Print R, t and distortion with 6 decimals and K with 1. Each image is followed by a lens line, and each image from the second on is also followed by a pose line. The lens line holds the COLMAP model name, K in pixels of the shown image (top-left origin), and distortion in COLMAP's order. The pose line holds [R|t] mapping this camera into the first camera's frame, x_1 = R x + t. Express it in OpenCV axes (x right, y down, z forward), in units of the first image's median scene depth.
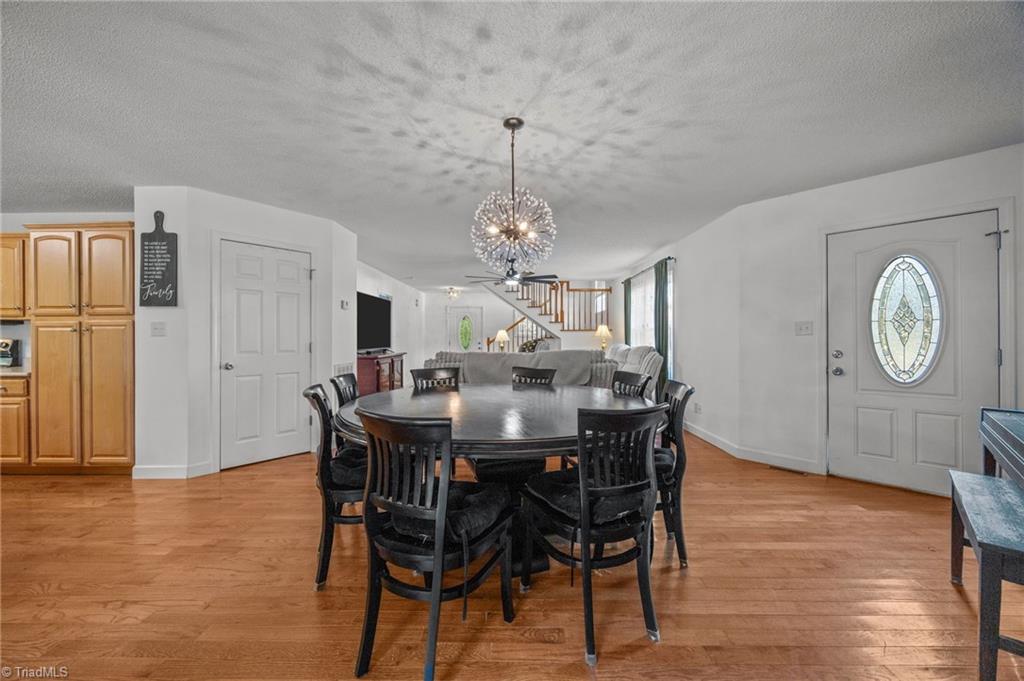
lens RADIAL K [[392.2, 0, 509.1], [0, 392.2, 336.4], [0, 0, 1]] dist [0.000631, -0.000767]
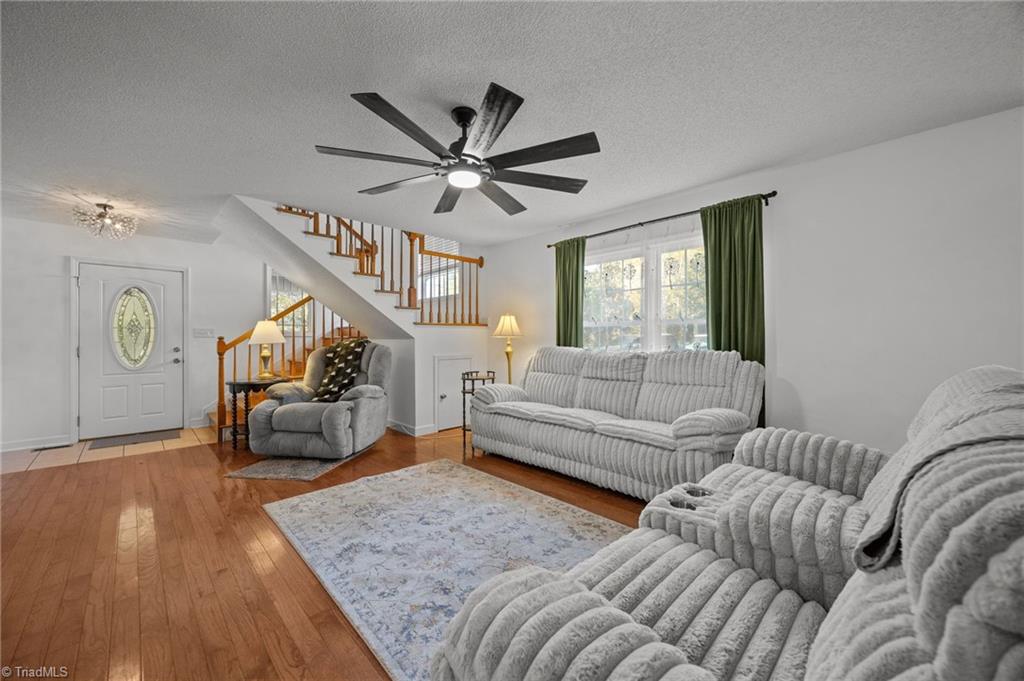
lens RADIAL K [[392.2, 0, 512.1], [0, 392.2, 335.3], [0, 0, 1]] dist [0.000631, -0.000767]
pose [[0.709541, 0.005480, 0.704642, -0.352033], [0.000773, 0.999963, -0.008555, 0.013060], [-0.704663, 0.006614, 0.709511, 1.195308]]
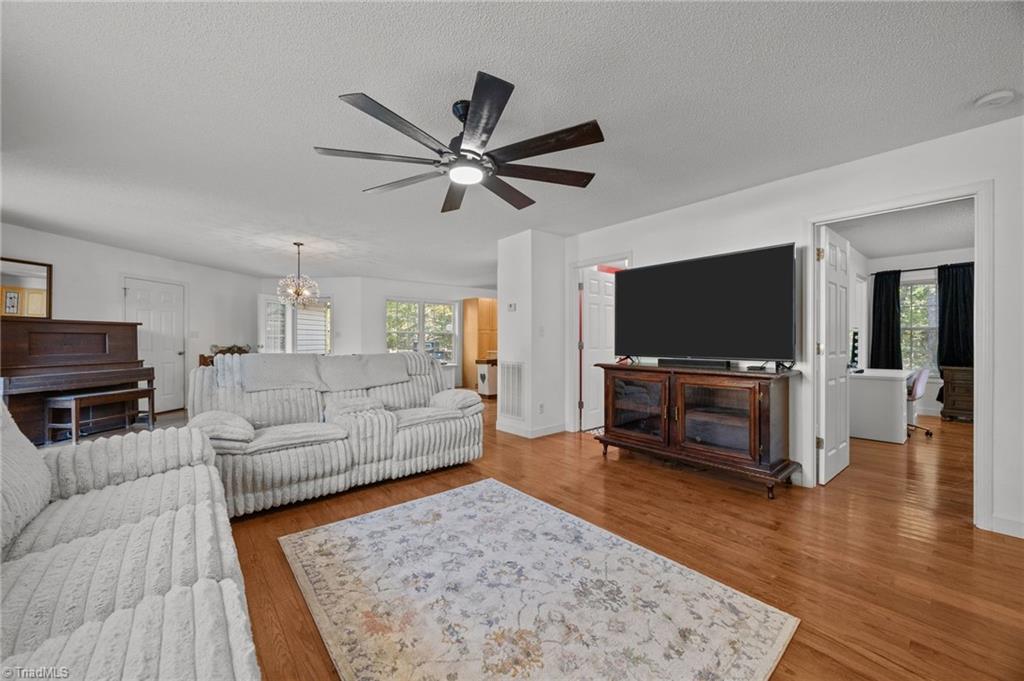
lens RADIAL K [[392.2, 0, 514.3], [0, 392.2, 339.9], [0, 0, 1]] dist [0.000631, -0.000767]
pose [[-0.755769, 0.001039, -0.654837, 0.338858], [0.004270, 0.999985, -0.003342, 0.015728], [0.654824, -0.005321, -0.755762, 2.147001]]
